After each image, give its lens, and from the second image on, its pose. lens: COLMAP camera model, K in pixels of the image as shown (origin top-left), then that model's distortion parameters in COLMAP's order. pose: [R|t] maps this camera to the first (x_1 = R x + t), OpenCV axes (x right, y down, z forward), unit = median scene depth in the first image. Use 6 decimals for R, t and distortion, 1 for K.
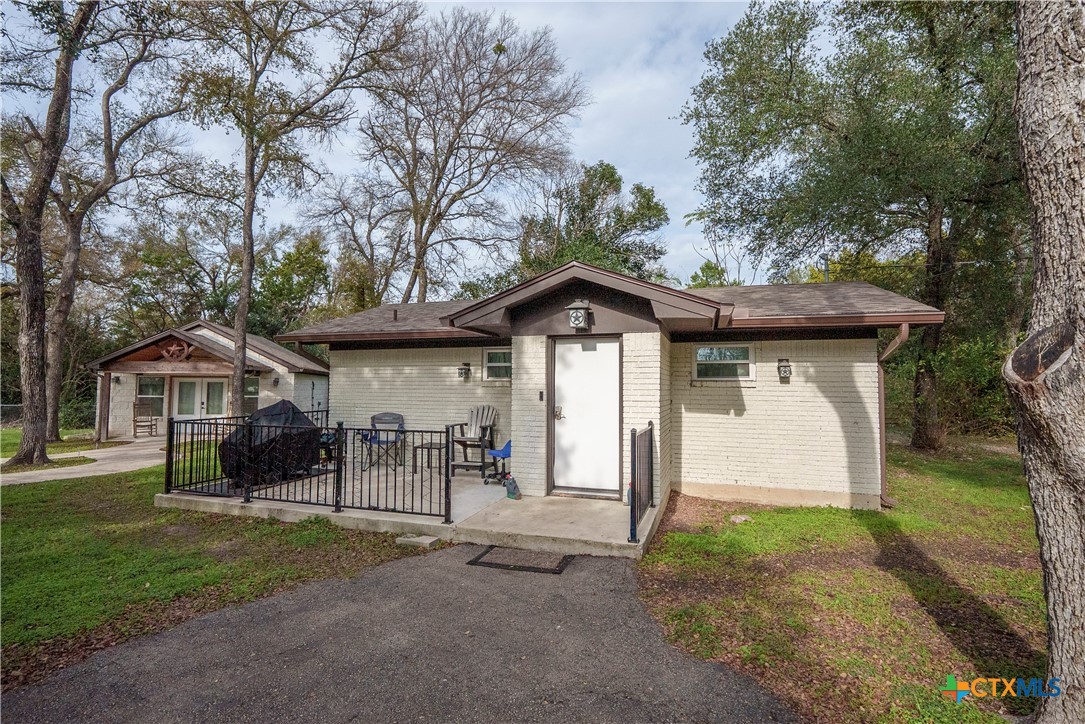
lens RADIAL K [[488.4, 0, 535.8], [0, 488.4, 362.0], [0, 0, 1]] dist [-0.001115, 0.000368]
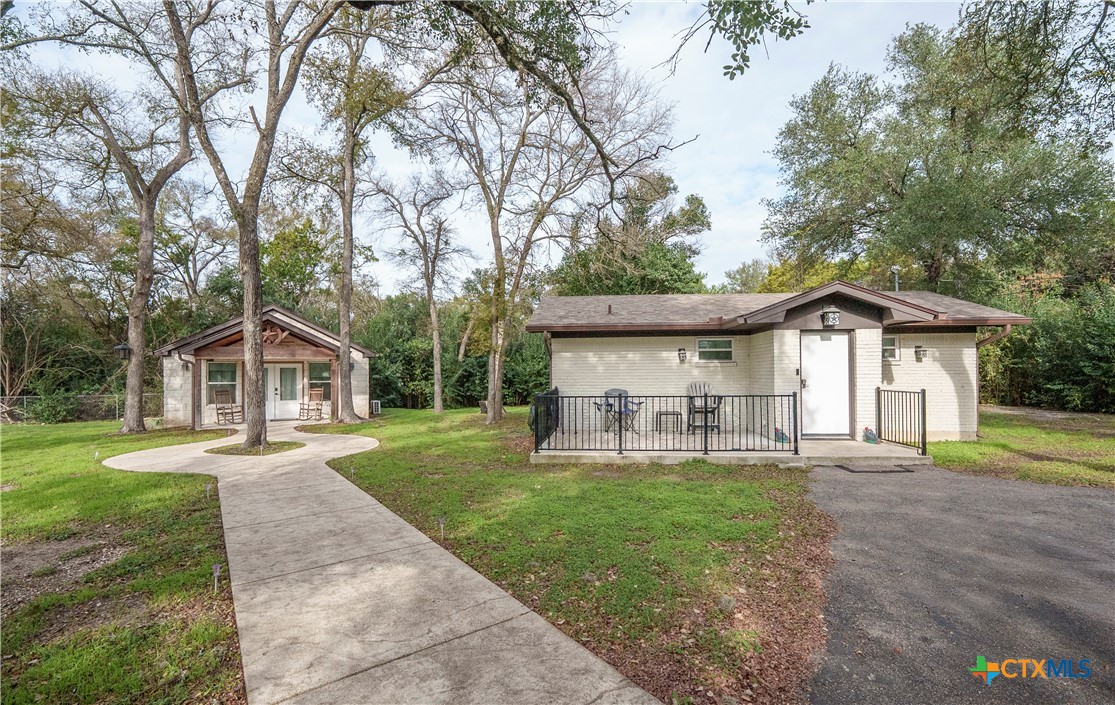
lens RADIAL K [[494.9, 0, 561.2], [0, 494.9, 363.8], [0, 0, 1]] dist [-0.000702, -0.000035]
pose [[0.974260, -0.009566, 0.225224, -0.453262], [0.001109, 0.999291, 0.037646, -0.004735], [-0.225424, -0.036427, 0.973579, -0.119245]]
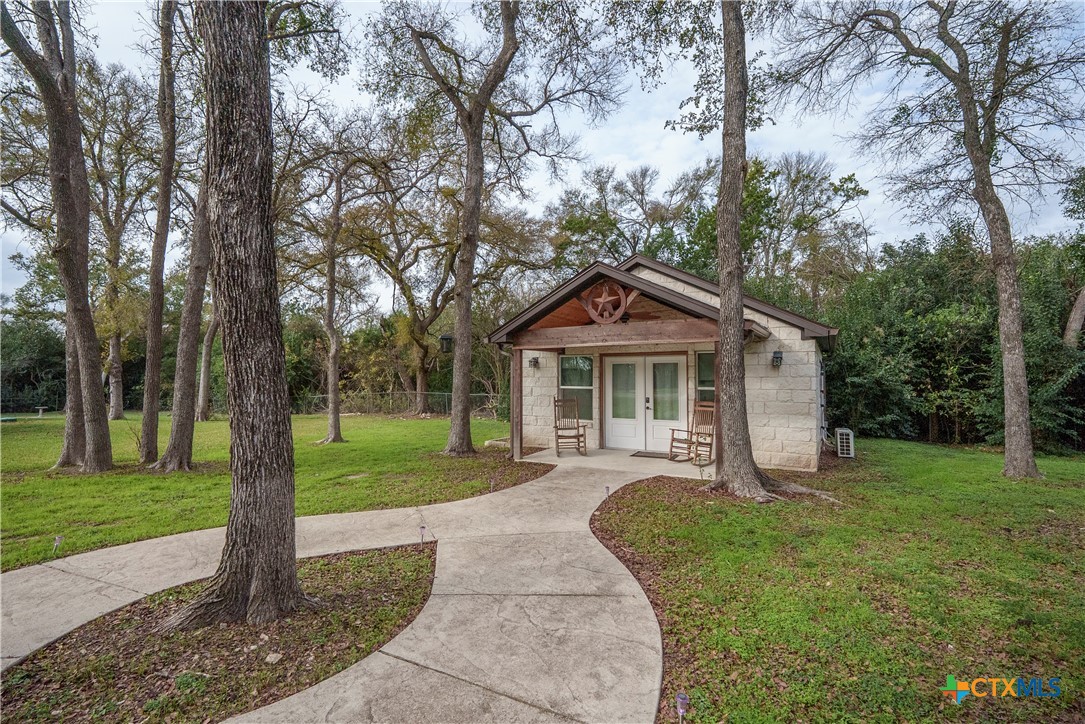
lens RADIAL K [[488.4, 0, 535.8], [0, 488.4, 362.0], [0, 0, 1]] dist [-0.001115, 0.000368]
pose [[0.721483, -0.029872, -0.691788, -0.489083], [0.044207, 0.999018, 0.002966, 0.041609], [0.691020, -0.032722, 0.722095, 0.640317]]
